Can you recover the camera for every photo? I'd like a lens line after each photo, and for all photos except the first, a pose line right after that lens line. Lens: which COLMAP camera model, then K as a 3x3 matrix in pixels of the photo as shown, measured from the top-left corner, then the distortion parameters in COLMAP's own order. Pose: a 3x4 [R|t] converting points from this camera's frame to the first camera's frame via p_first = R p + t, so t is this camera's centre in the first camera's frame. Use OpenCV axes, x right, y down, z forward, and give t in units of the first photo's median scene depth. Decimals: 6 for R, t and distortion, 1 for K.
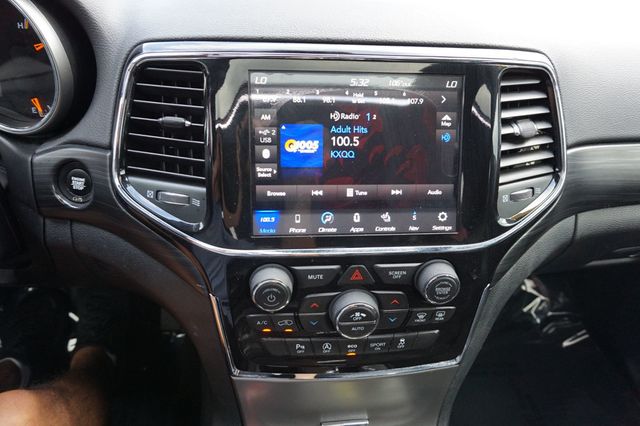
lens RADIAL K [[437.2, 0, 320.0], [0, 437.2, 213.0], [0, 0, 1]] dist [-0.061294, 0.103374]
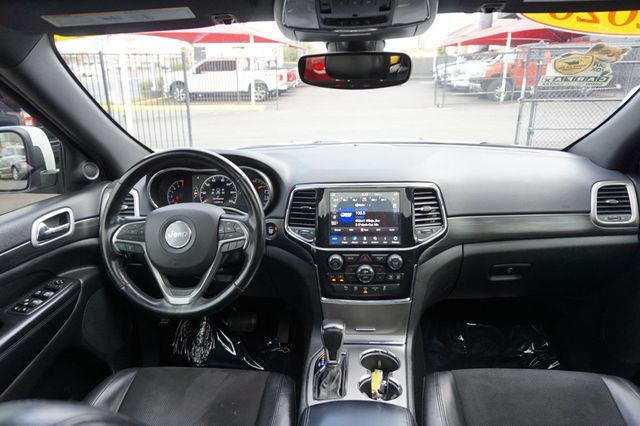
lens RADIAL K [[441.7, 0, 320.0], [0, 441.7, 213.0], [0, 0, 1]] dist [-0.014930, 0.007489]
pose [[0.980591, -0.025203, -0.194438, 0.376298], [-0.031492, 0.958582, -0.283069, 0.708815], [0.193519, 0.283699, 0.939183, -1.928852]]
